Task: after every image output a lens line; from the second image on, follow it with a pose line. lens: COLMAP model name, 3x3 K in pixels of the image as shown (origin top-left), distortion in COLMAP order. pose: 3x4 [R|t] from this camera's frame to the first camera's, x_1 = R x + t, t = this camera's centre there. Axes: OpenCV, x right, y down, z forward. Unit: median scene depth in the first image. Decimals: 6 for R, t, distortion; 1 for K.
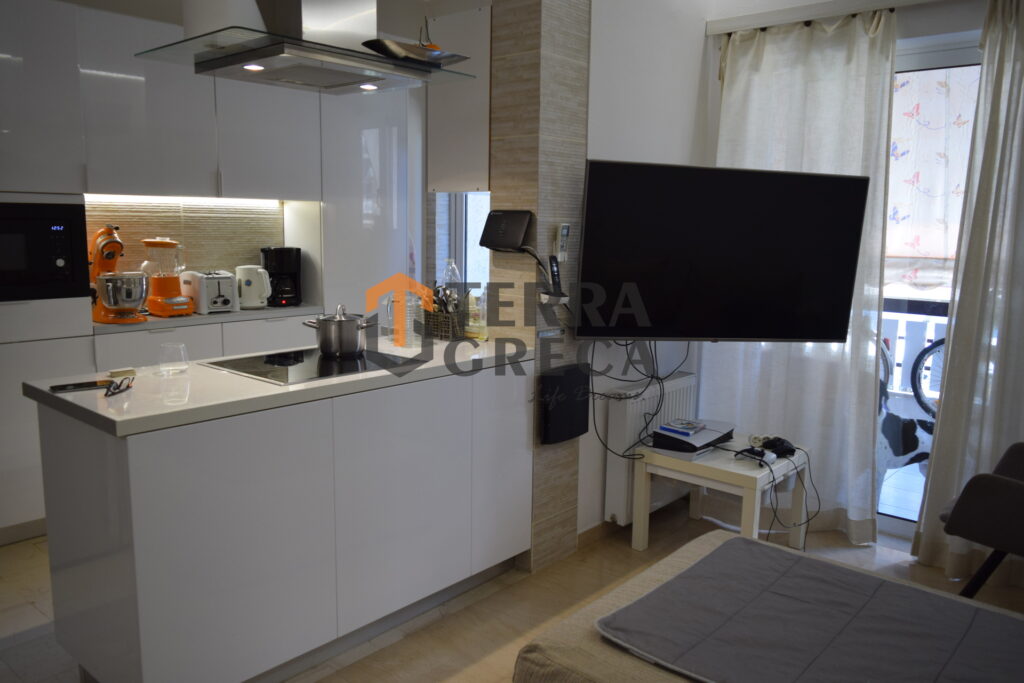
lens RADIAL K [[791.2, 0, 515.2], [0, 791.2, 340.0], [0, 0, 1]] dist [-0.021005, 0.012521]
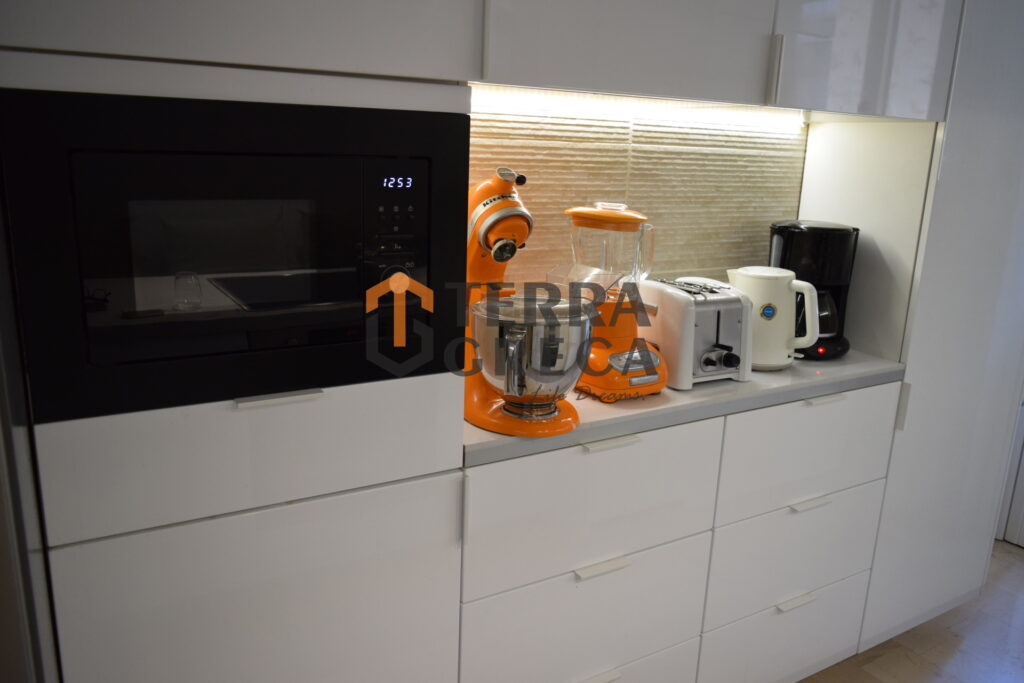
lens RADIAL K [[791.2, 0, 515.2], [0, 791.2, 340.0], [0, 0, 1]] dist [-0.021005, 0.012521]
pose [[0.953856, 0.093676, -0.285279, -0.434144], [-0.067871, 0.992764, 0.099057, -0.113448], [0.292494, -0.075124, 0.953312, 0.688608]]
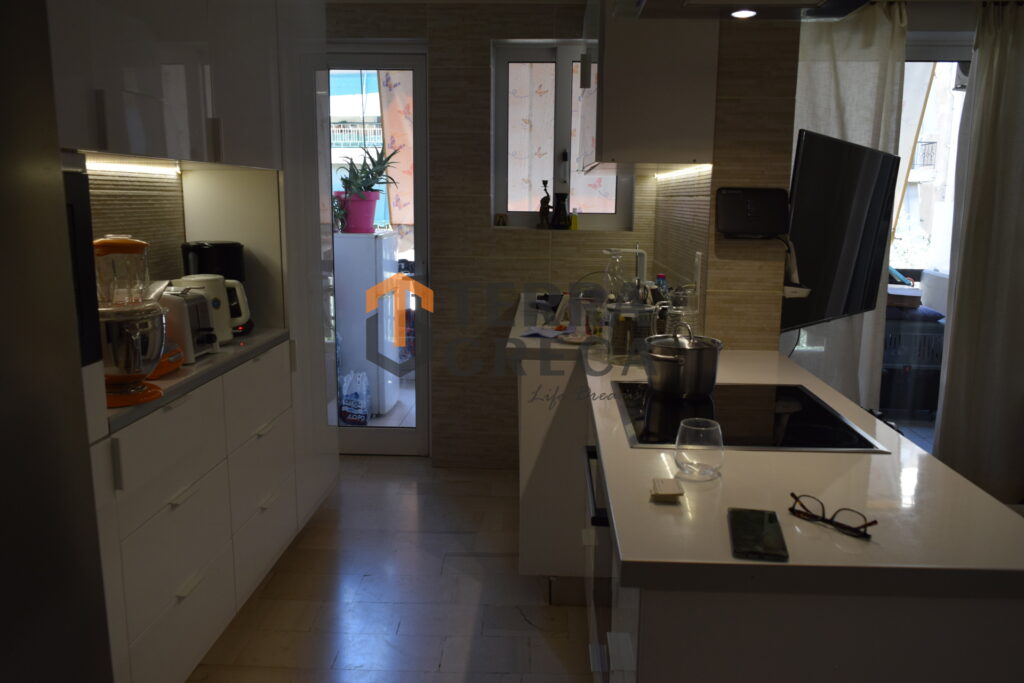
lens RADIAL K [[791.2, 0, 515.2], [0, 791.2, 340.0], [0, 0, 1]] dist [-0.021005, 0.012521]
pose [[0.782968, -0.117988, 0.610769, -0.669659], [0.094483, 0.993012, 0.070707, -0.082487], [-0.614844, 0.002346, 0.788645, 0.471708]]
